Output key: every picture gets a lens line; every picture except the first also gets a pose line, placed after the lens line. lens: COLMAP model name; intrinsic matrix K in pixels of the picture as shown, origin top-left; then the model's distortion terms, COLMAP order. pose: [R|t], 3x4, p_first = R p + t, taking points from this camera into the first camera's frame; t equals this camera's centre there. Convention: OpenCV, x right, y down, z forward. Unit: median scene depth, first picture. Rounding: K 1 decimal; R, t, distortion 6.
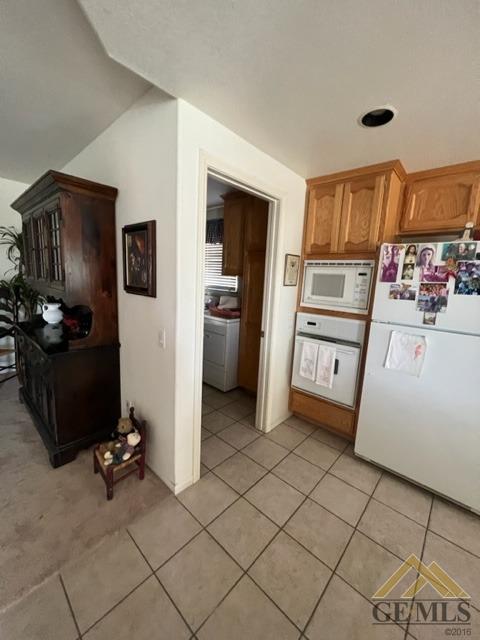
lens RADIAL K [[255.7, 0, 239.5], [0, 255.7, 318.6], [0, 0, 1]] dist [-0.001177, -0.000202]
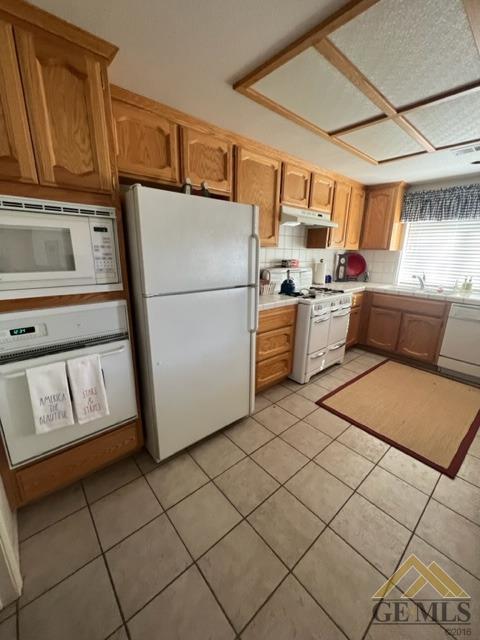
lens RADIAL K [[255.7, 0, 239.8], [0, 255.7, 316.7], [0, 0, 1]] dist [-0.001177, -0.000202]
pose [[0.108913, -0.301987, 0.947070, -0.159404], [0.144484, 0.947429, 0.285486, -0.105799], [-0.983495, 0.105744, 0.146820, 0.629373]]
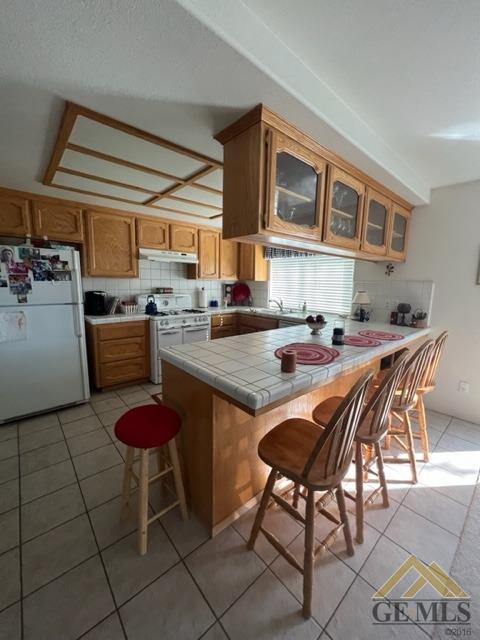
lens RADIAL K [[255.7, 0, 242.2], [0, 255.7, 316.9], [0, 0, 1]] dist [-0.001177, -0.000202]
pose [[0.107765, -0.188376, 0.976167, -0.485462], [0.141961, 0.974739, 0.172428, 0.023747], [-0.983989, 0.119996, 0.131785, -0.355641]]
